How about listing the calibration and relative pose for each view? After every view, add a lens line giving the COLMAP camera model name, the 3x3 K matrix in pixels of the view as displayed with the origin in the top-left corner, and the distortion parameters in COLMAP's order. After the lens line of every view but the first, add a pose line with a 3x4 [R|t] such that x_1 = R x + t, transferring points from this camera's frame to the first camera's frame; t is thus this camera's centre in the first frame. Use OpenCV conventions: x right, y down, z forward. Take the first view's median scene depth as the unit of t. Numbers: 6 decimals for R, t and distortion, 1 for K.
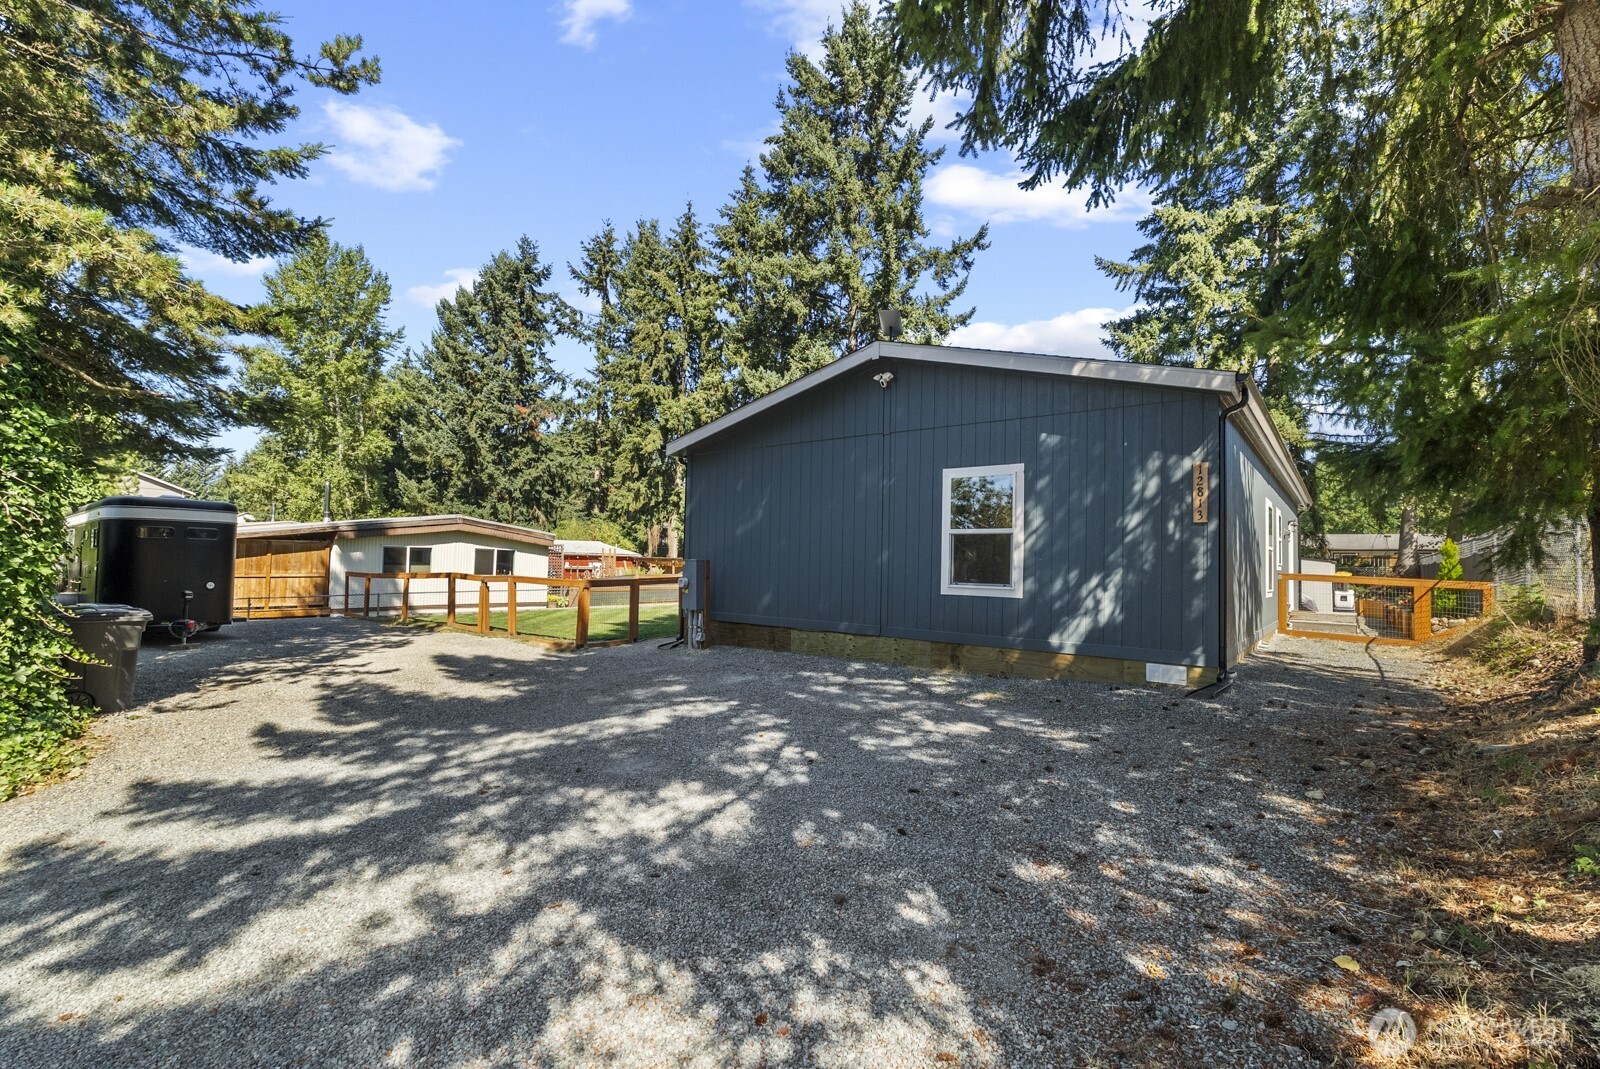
lens RADIAL K [[705.9, 0, 797.1], [0, 705.9, 536.1], [0, 0, 1]] dist [-0.003774, -0.000632]
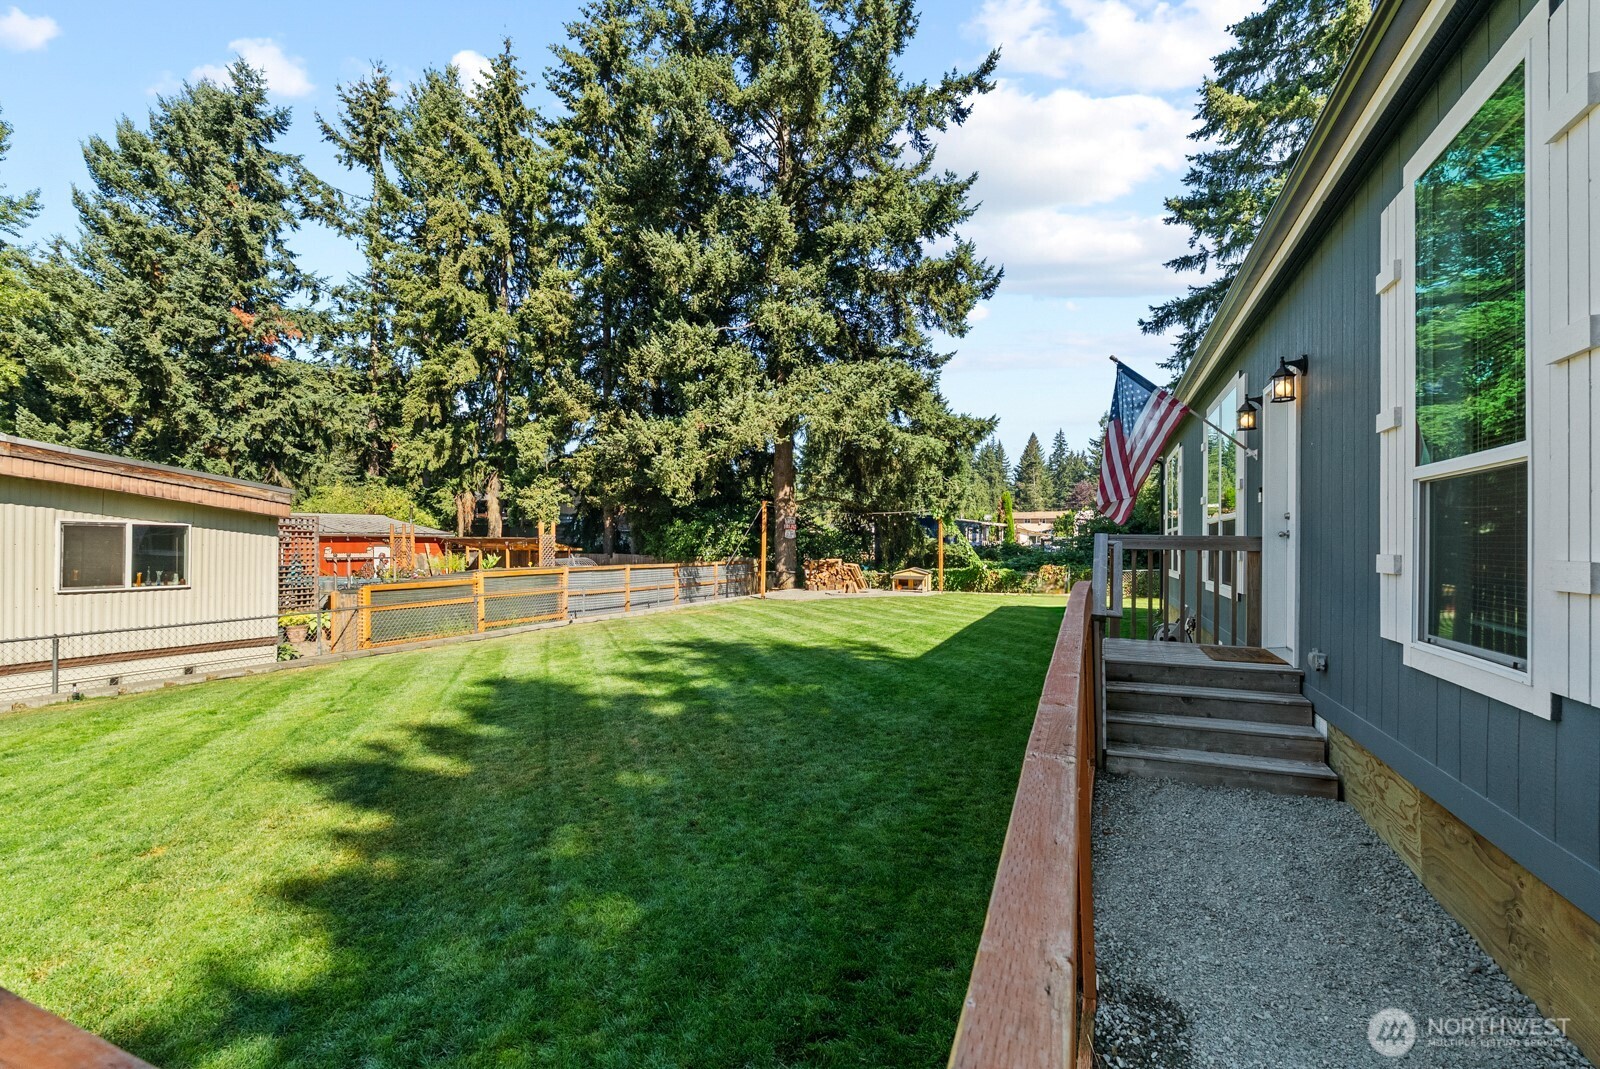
lens RADIAL K [[705.9, 0, 797.1], [0, 705.9, 536.1], [0, 0, 1]] dist [-0.003774, -0.000632]
pose [[0.963722, -0.018488, 0.266268, -0.068112], [0.008995, 0.999281, 0.036827, 0.005827], [-0.266757, -0.033096, 0.963195, 0.214659]]
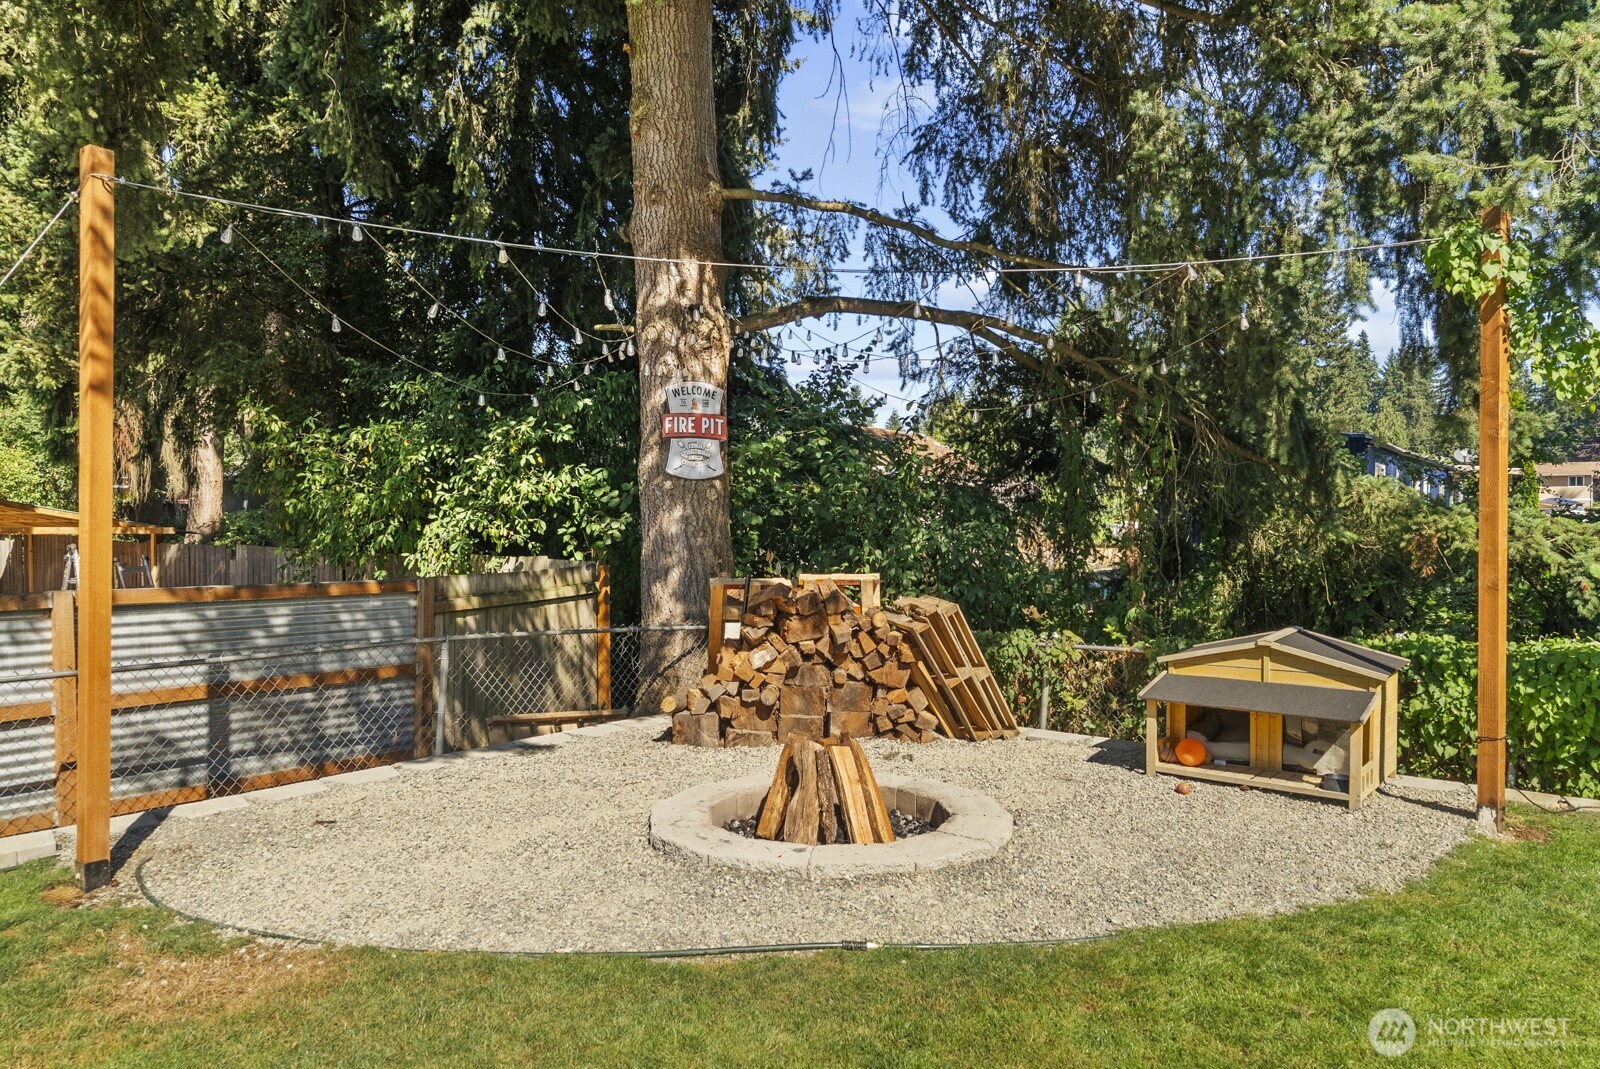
lens RADIAL K [[1100.0, 0, 801.4], [0, 1100.0, 538.6], [0, 0, 1]] dist [0.000428, -0.000022]
pose [[0.999075, -0.023092, 0.036270, 0.063215], [0.021576, 0.998899, 0.041650, 0.026842], [-0.037192, -0.040829, 0.998474, 0.503100]]
